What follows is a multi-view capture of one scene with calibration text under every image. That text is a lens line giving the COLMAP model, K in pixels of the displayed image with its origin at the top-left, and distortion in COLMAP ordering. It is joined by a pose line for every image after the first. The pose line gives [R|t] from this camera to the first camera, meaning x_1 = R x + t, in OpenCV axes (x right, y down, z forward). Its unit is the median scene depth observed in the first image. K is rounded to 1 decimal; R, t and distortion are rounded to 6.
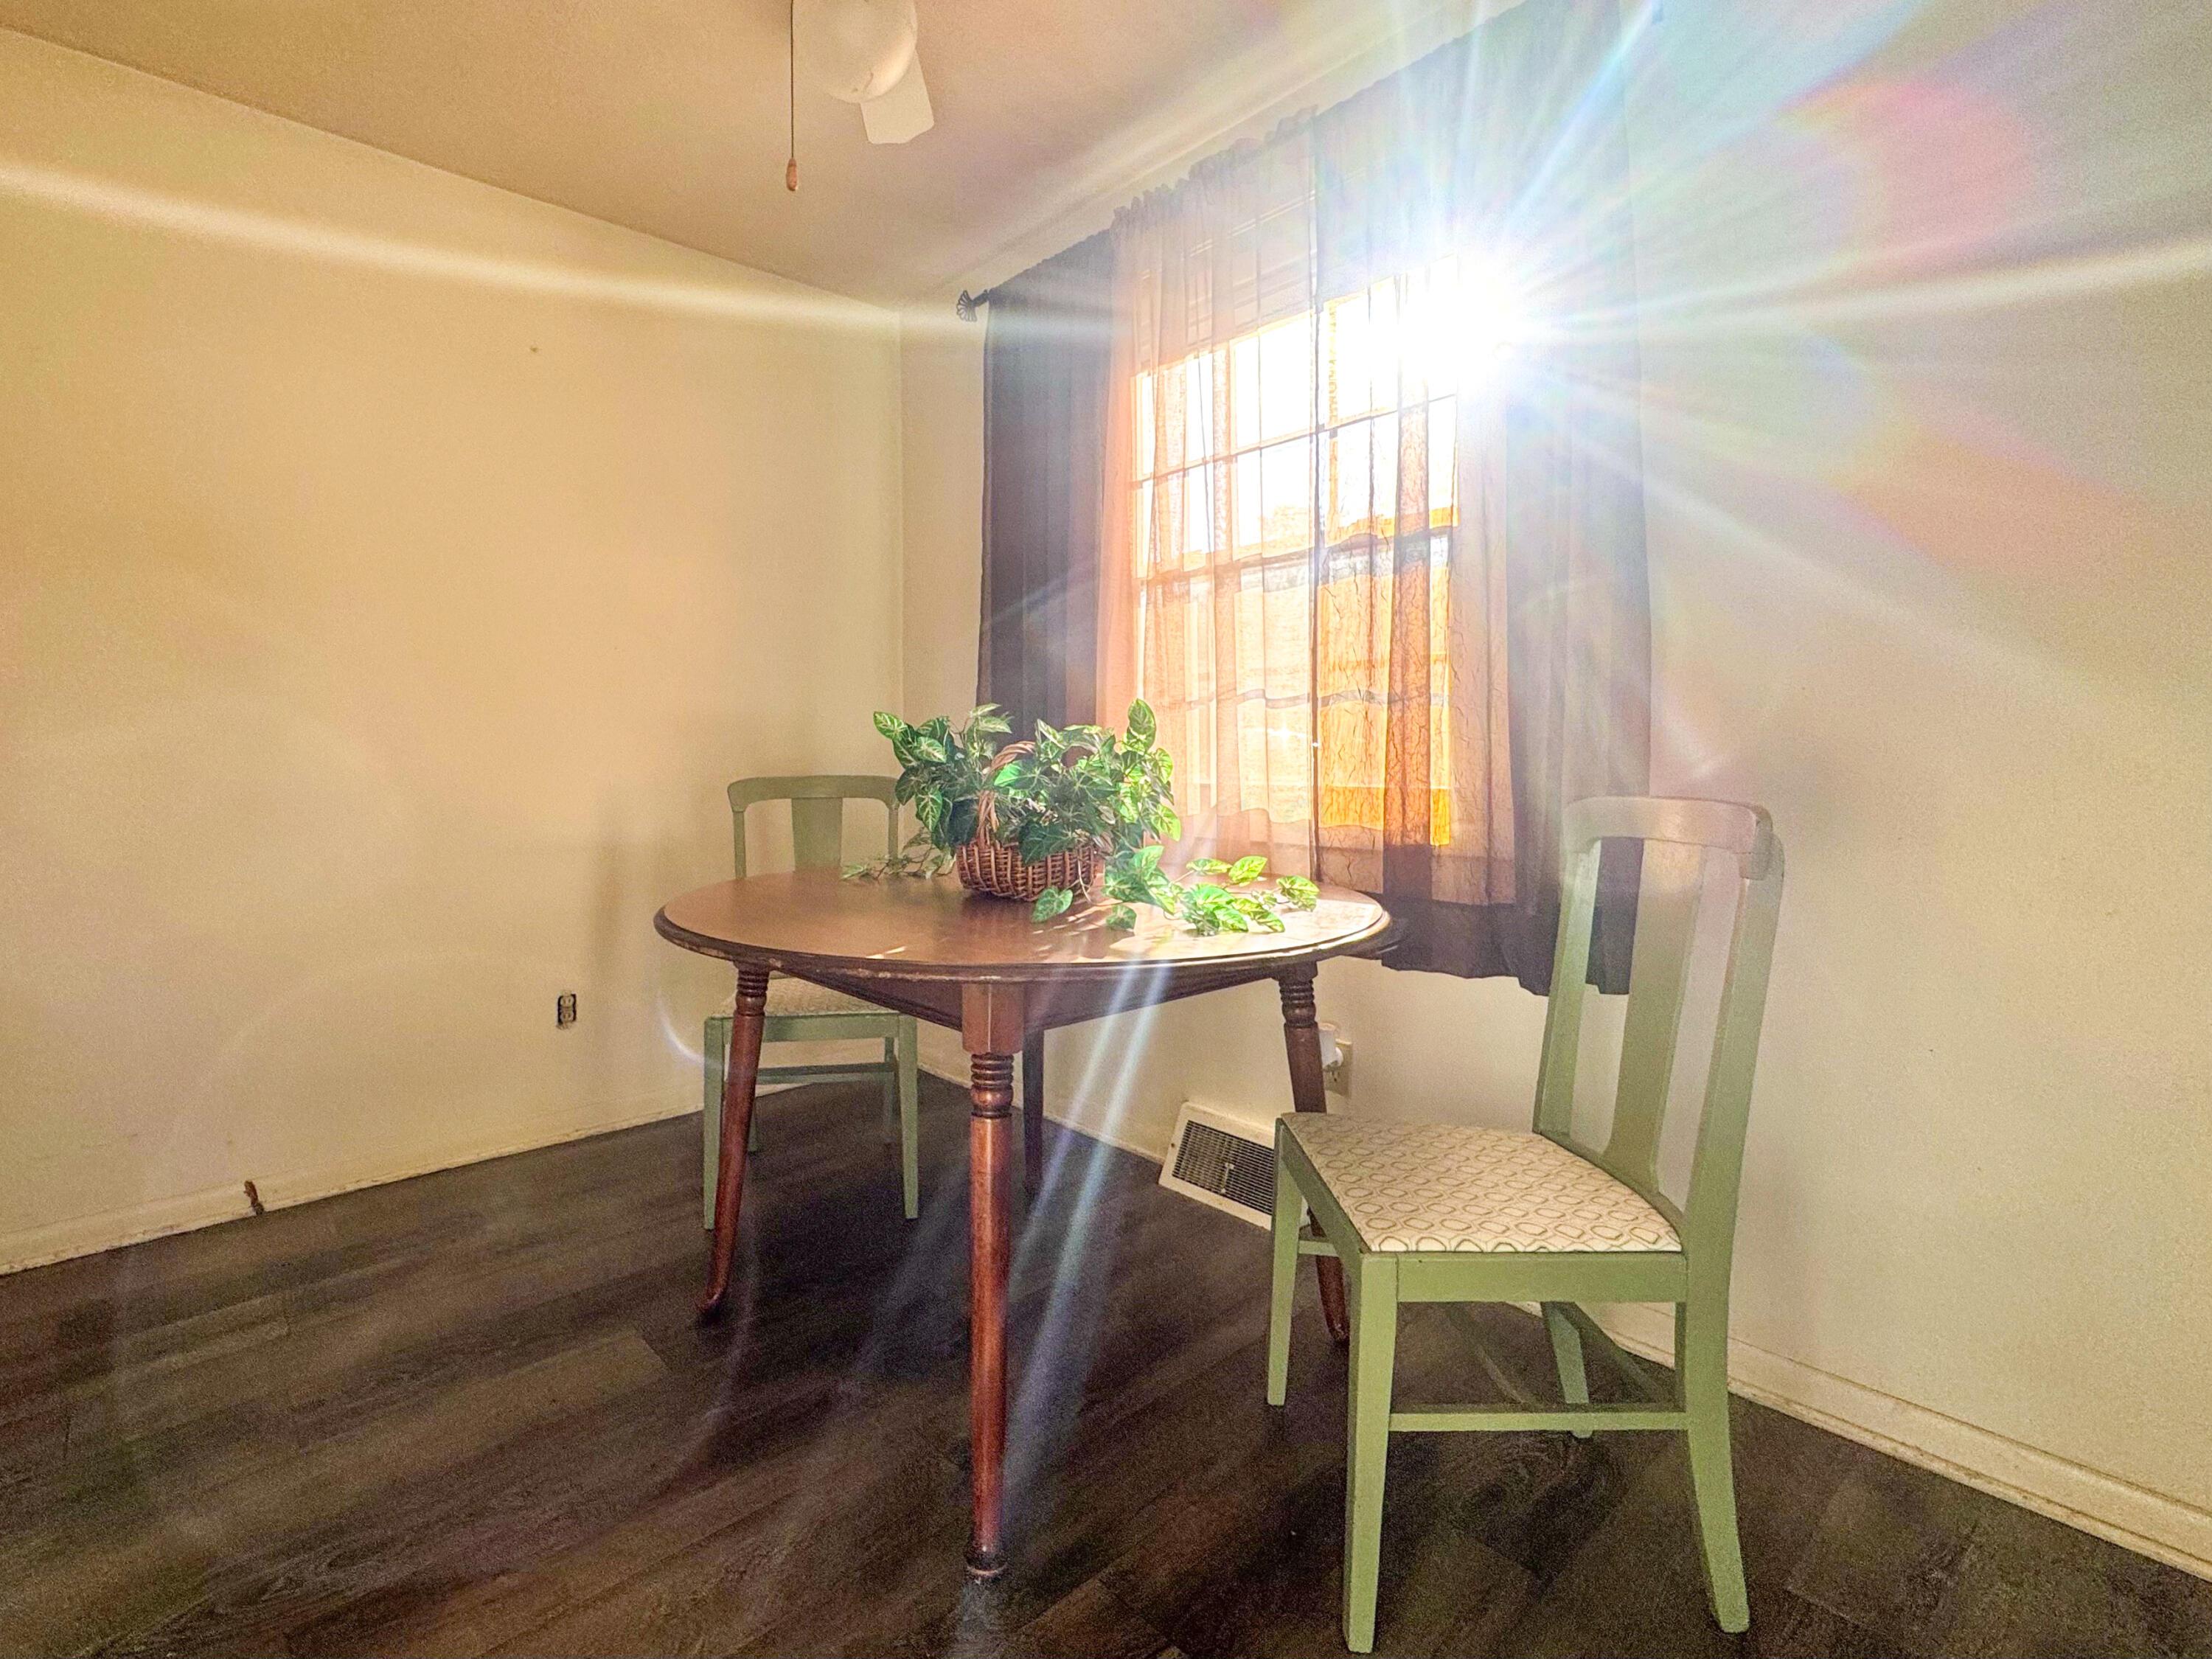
lens RADIAL K [[964.3, 0, 991.7], [0, 964.3, 779.8], [0, 0, 1]] dist [-0.003199, 0.000517]
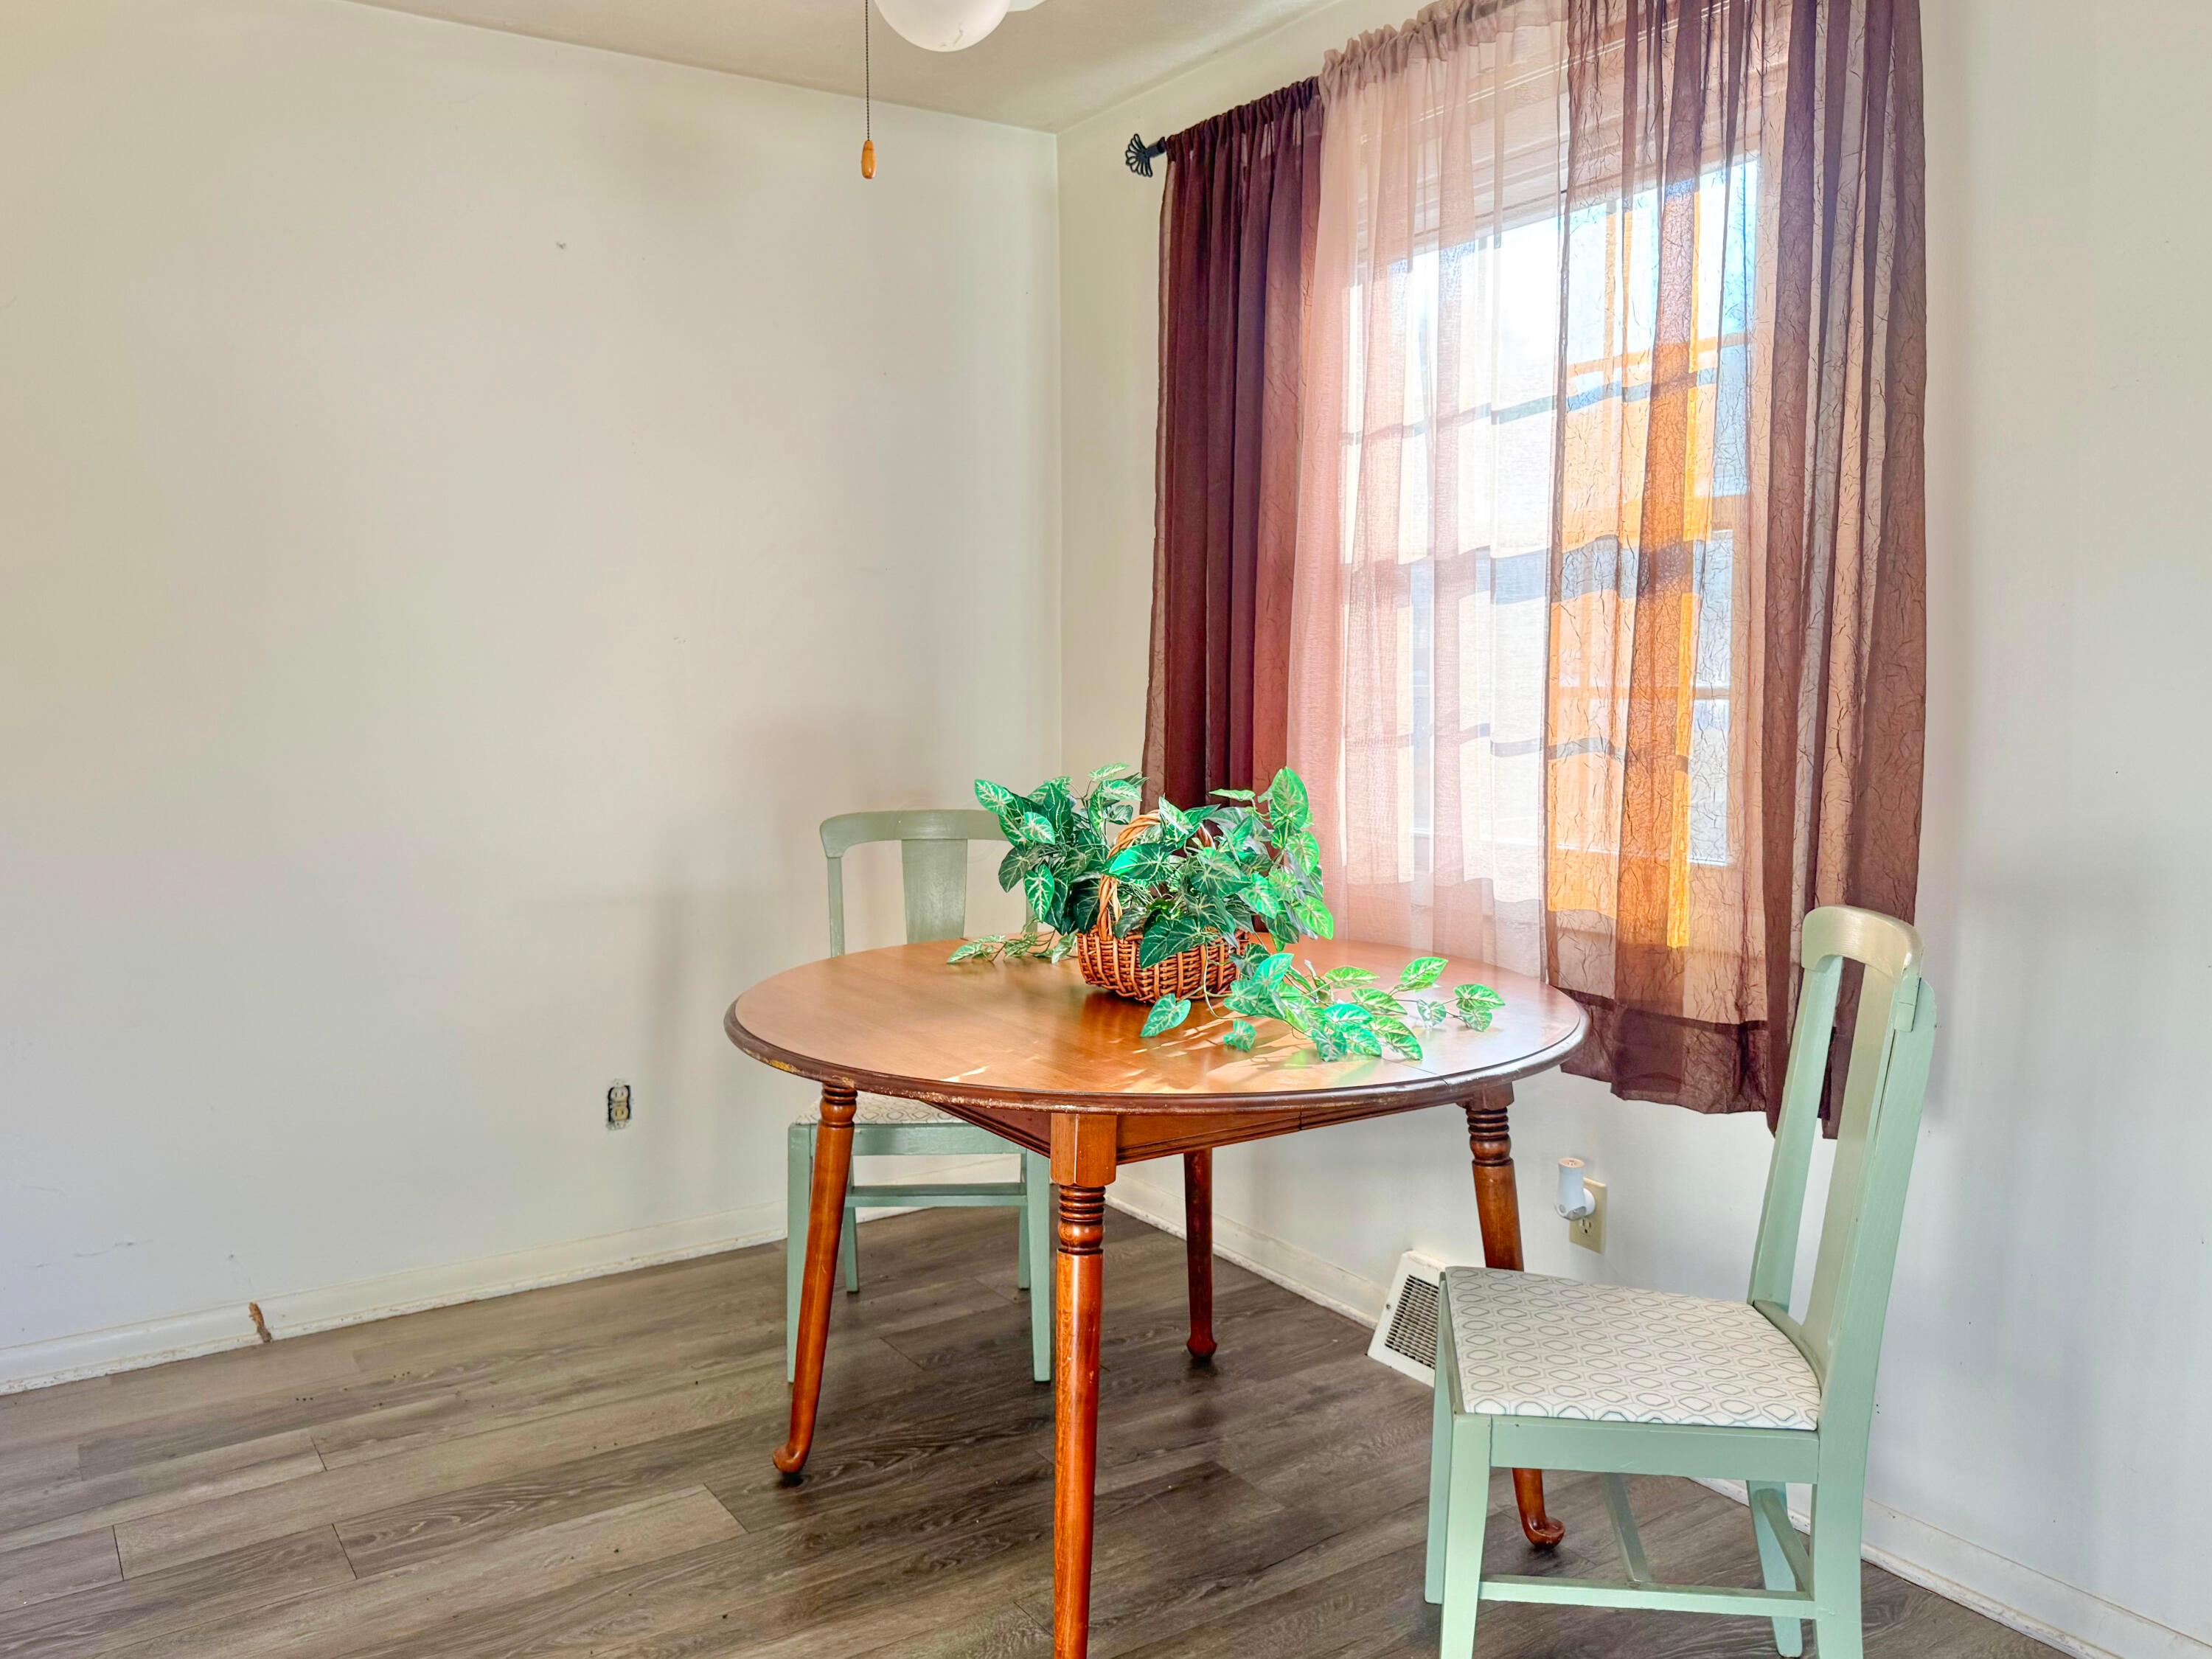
lens RADIAL K [[1571.2, 0, 1106.0], [0, 1571.2, 829.5], [0, 0, 1]] dist [0.074403, -0.080860]
pose [[0.994433, 0.012209, -0.104666, 0.132501], [-0.005260, 0.997778, 0.066416, -0.114523], [0.105244, -0.065495, 0.992287, -0.347359]]
